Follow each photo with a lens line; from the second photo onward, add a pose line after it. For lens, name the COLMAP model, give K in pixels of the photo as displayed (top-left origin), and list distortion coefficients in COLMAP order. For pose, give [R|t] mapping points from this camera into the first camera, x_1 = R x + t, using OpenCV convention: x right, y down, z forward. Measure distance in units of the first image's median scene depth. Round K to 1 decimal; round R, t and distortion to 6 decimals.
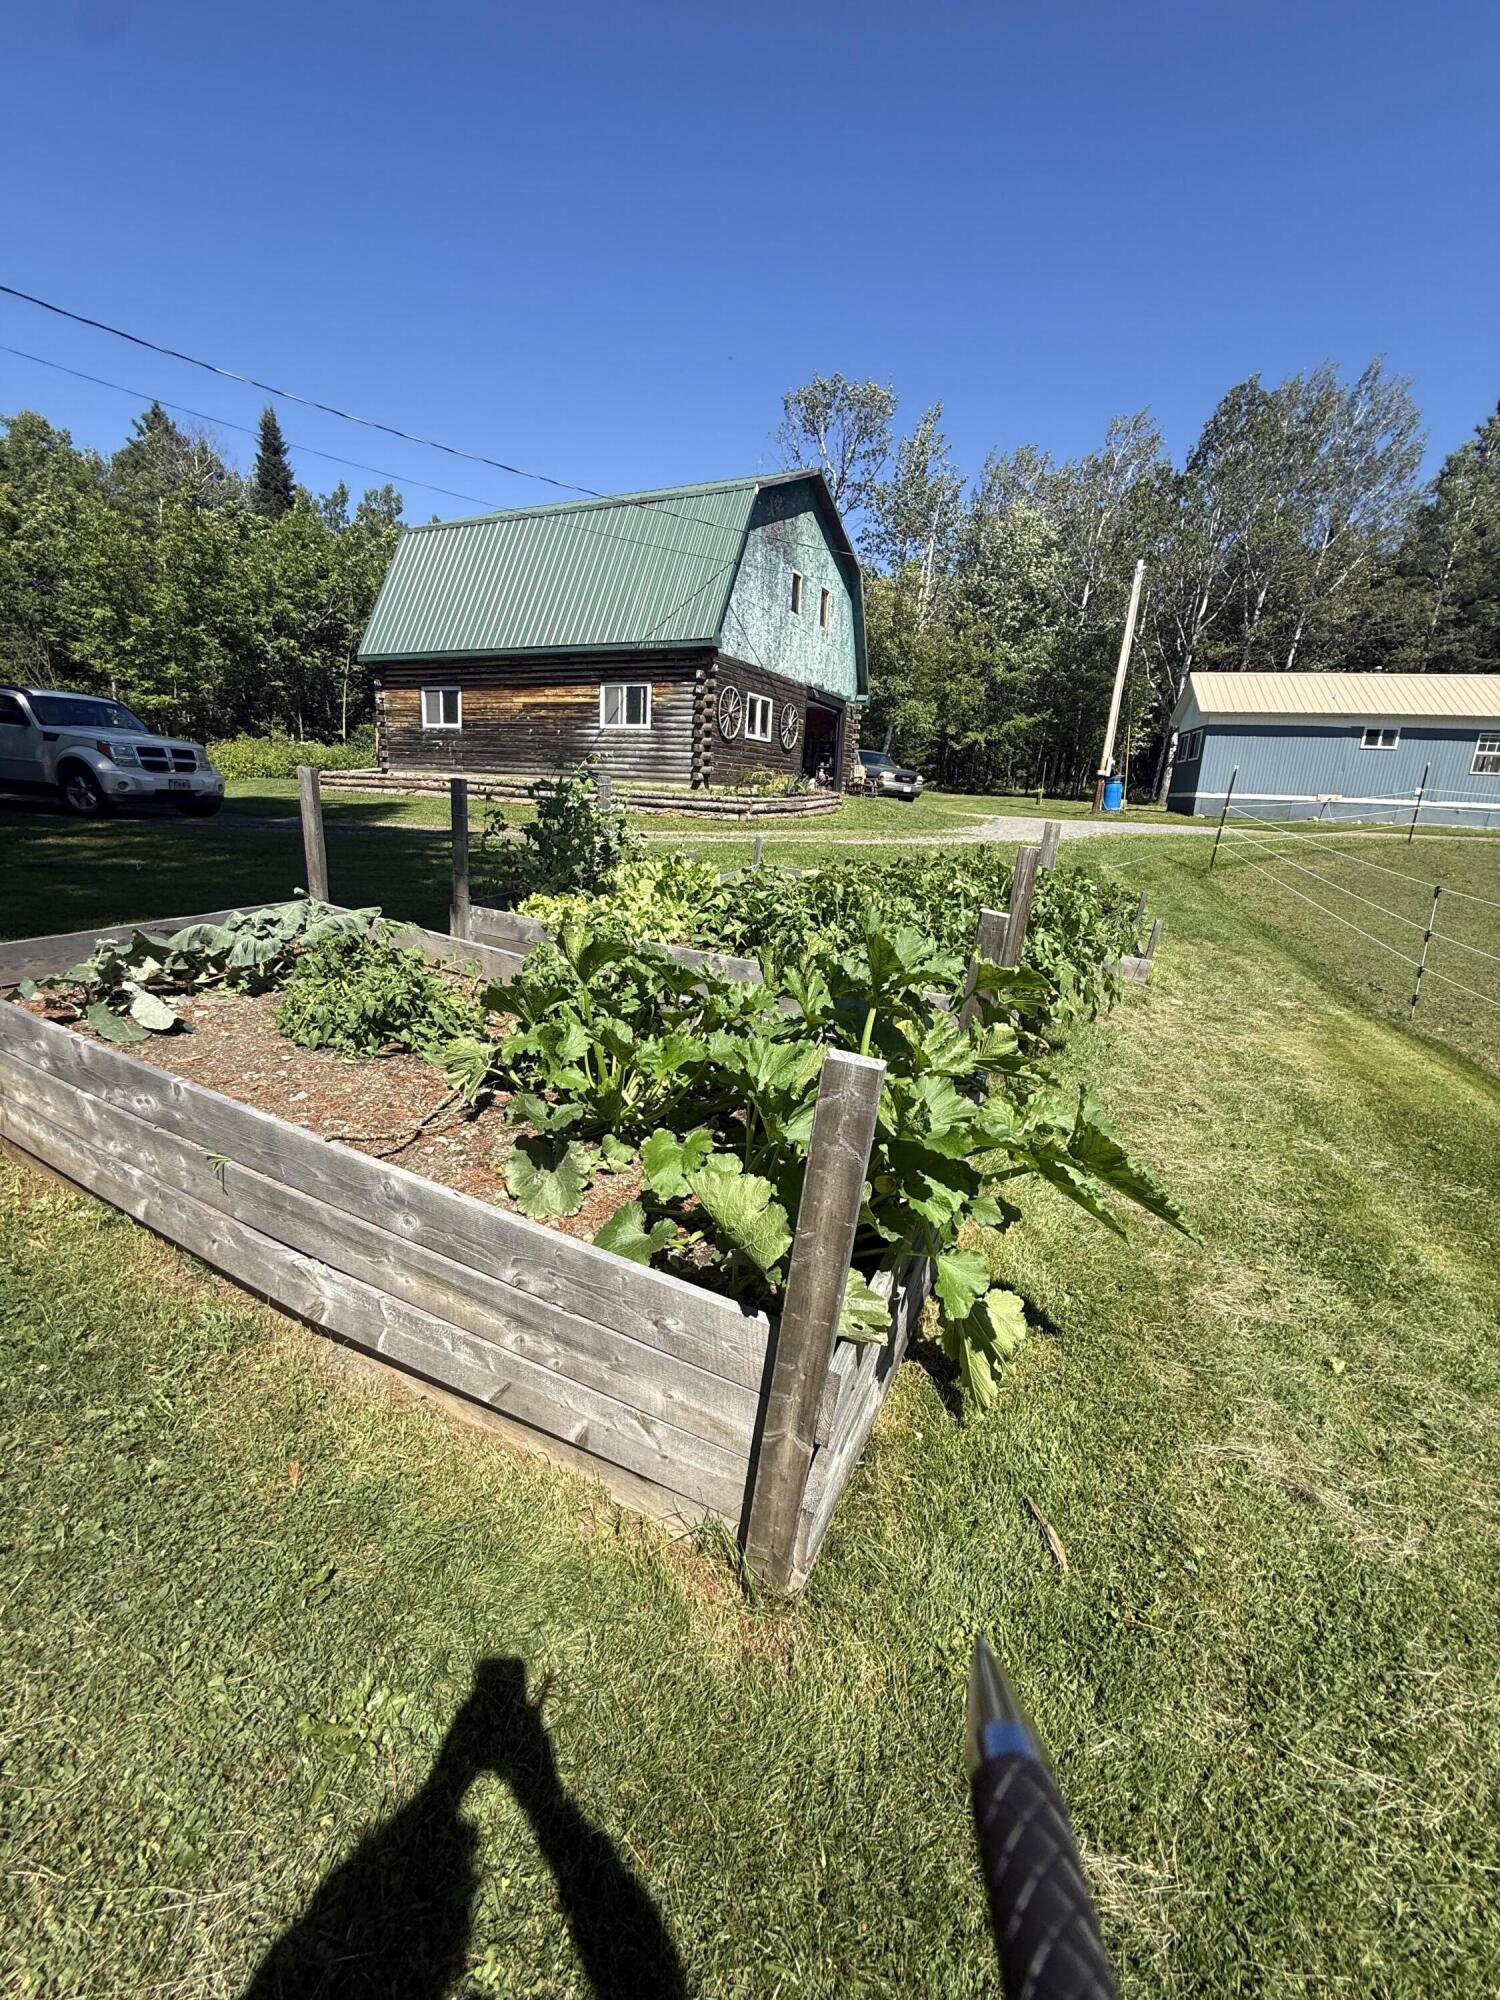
lens RADIAL K [[802.5, 0, 757.4], [0, 802.5, 1000.8], [0, 0, 1]] dist [-0.002322, -0.001097]
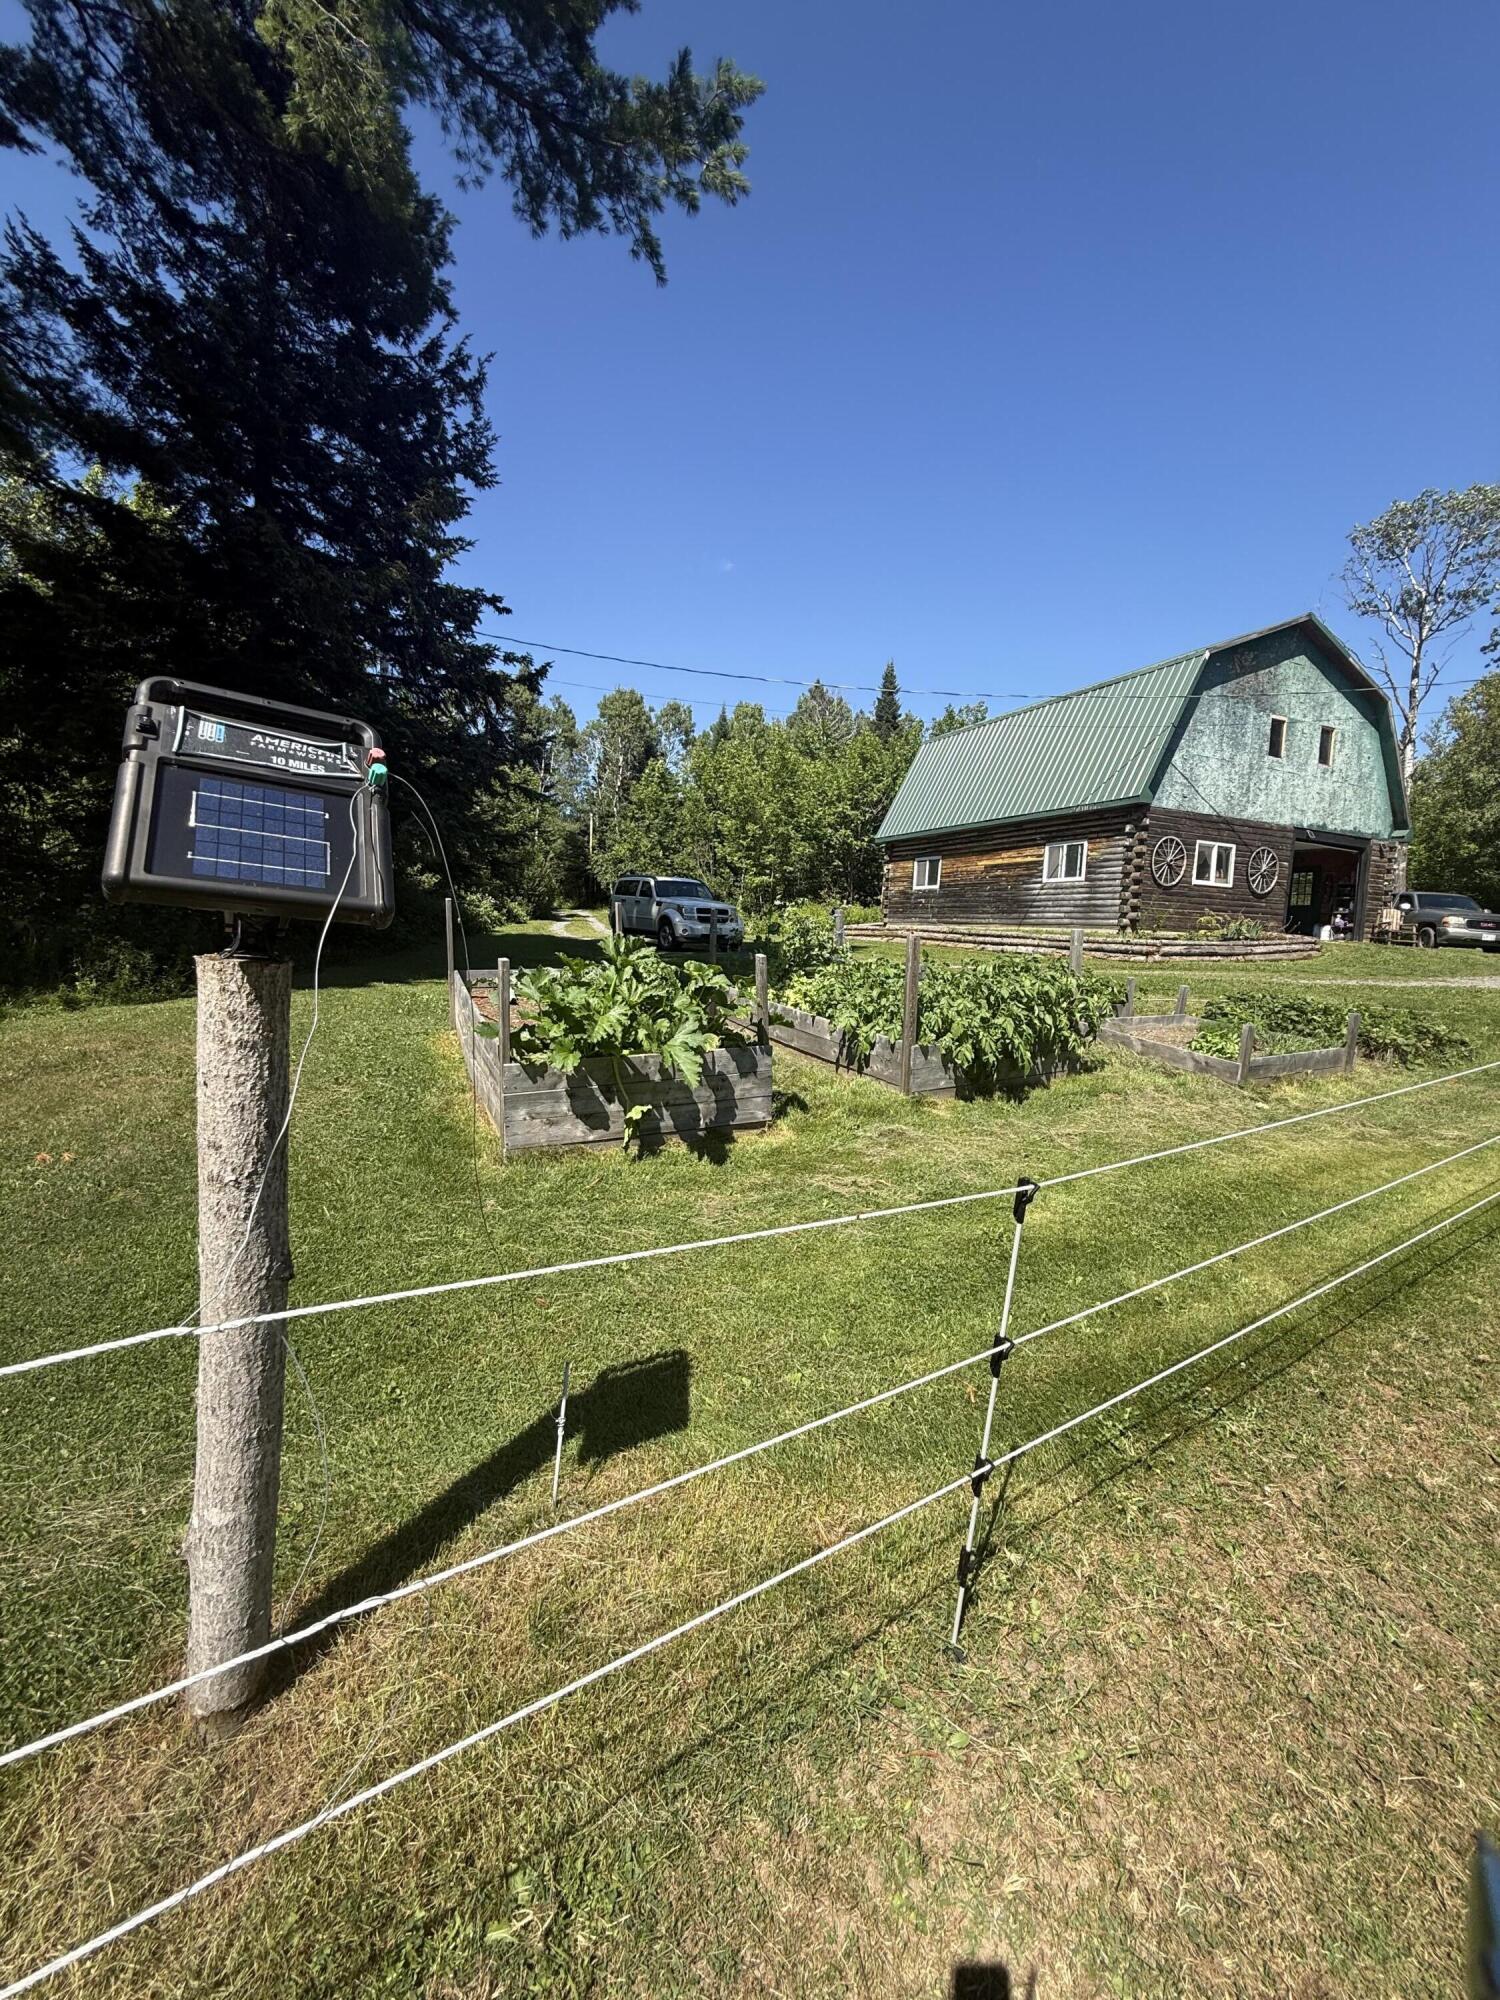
lens RADIAL K [[802.5, 0, 744.6], [0, 802.5, 1002.0], [0, 0, 1]] dist [-0.002322, -0.001097]
pose [[0.759199, 0.044612, -0.649328, 0.218886], [-0.167601, 0.977404, -0.128807, 0.035261], [0.628909, 0.206618, 0.749521, -0.061067]]
